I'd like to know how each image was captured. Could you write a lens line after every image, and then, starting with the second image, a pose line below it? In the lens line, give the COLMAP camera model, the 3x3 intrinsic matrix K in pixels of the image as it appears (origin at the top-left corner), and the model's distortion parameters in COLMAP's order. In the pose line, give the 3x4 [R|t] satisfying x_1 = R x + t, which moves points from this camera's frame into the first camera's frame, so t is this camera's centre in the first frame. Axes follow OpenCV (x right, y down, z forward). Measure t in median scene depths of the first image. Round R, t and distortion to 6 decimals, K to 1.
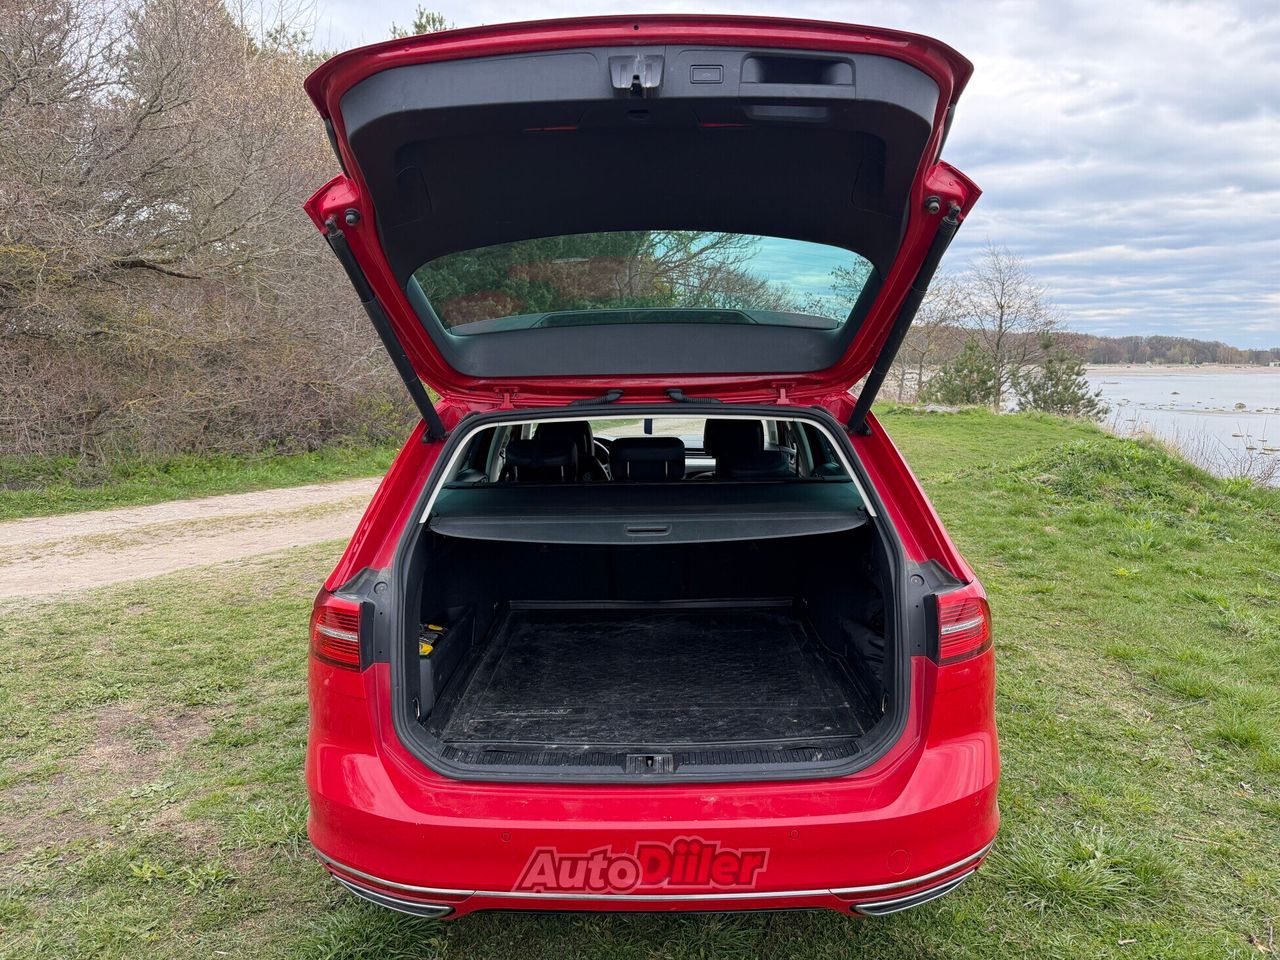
lens RADIAL K [[901.2, 0, 640.0], [0, 901.2, 480.0], [0, 0, 1]] dist [0.001801, -0.000689]
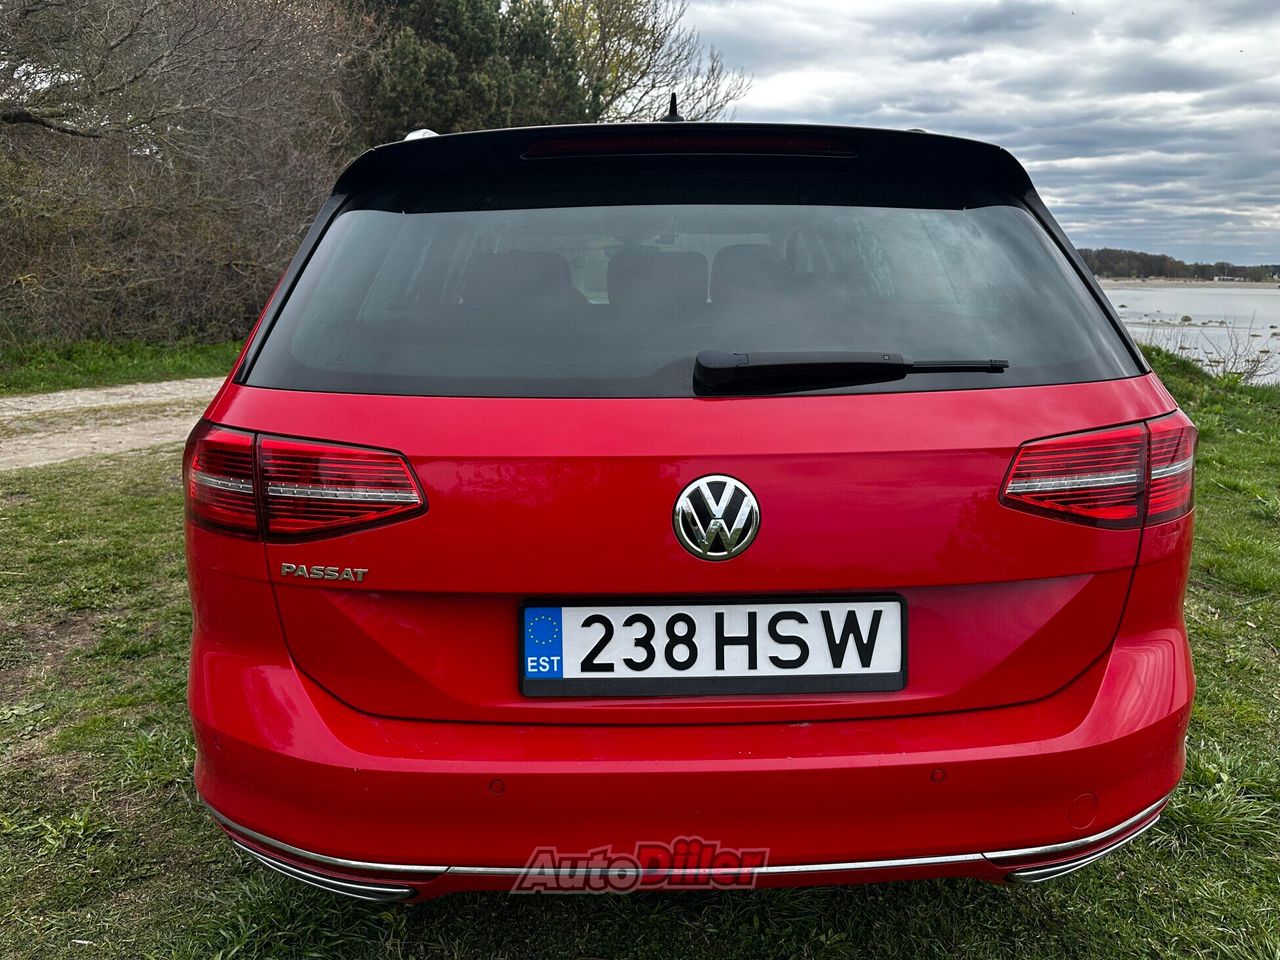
lens RADIAL K [[921.0, 0, 640.0], [0, 921.0, 480.0], [0, 0, 1]] dist [0.007110, -0.003152]
pose [[0.998579, -0.000915, 0.053285, -0.034216], [-0.004385, 0.995050, 0.099276, 0.046808], [-0.053113, -0.099369, 0.993632, 0.151985]]
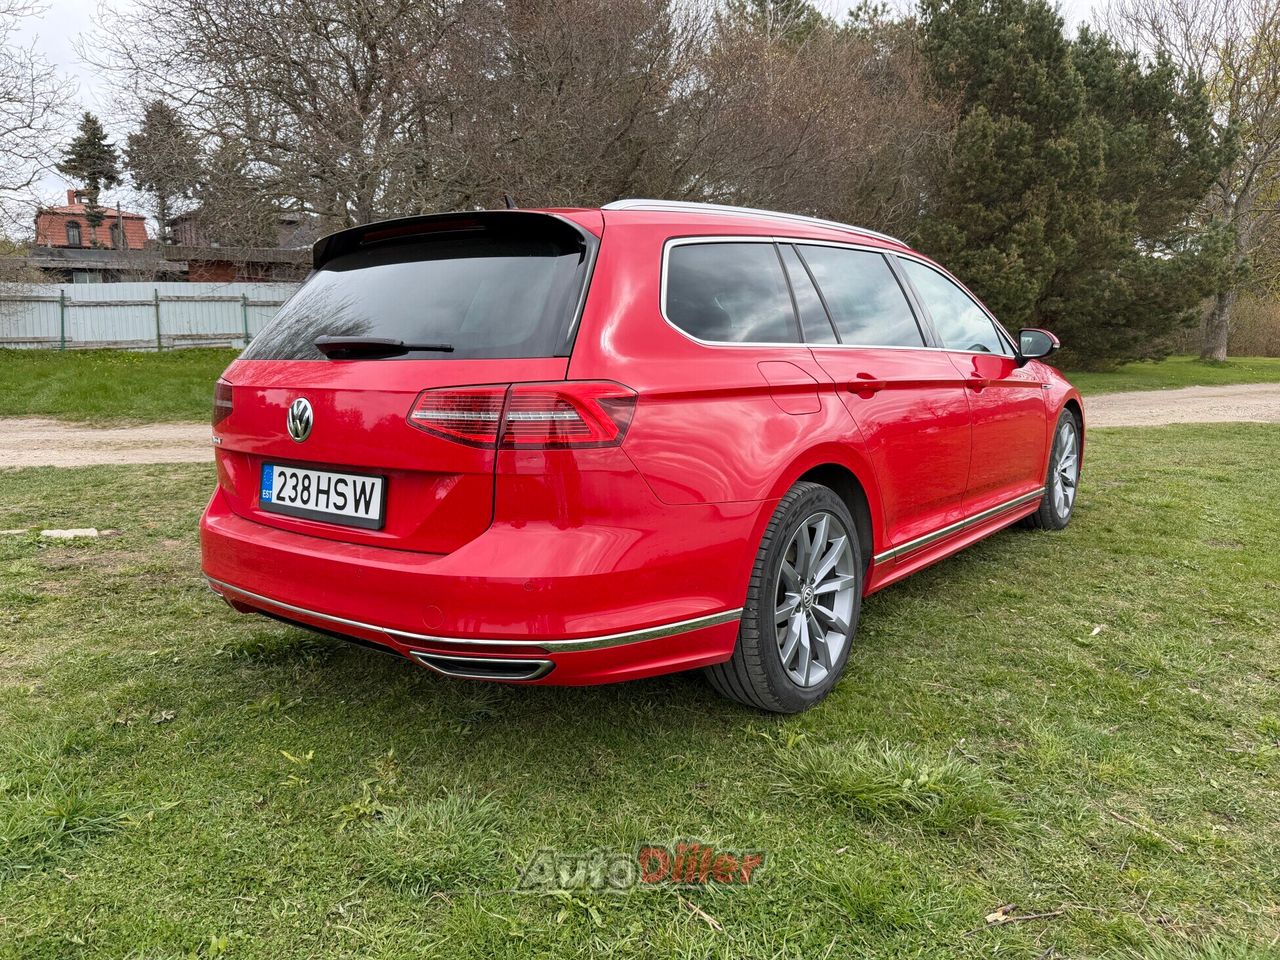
lens RADIAL K [[901.2, 0, 640.0], [0, 901.2, 480.0], [0, 0, 1]] dist [0.001801, -0.000689]
pose [[0.813997, 0.090098, -0.573839, 0.471942], [-0.071278, 0.995925, 0.055262, 0.077247], [0.576479, -0.004081, 0.817102, 0.109240]]
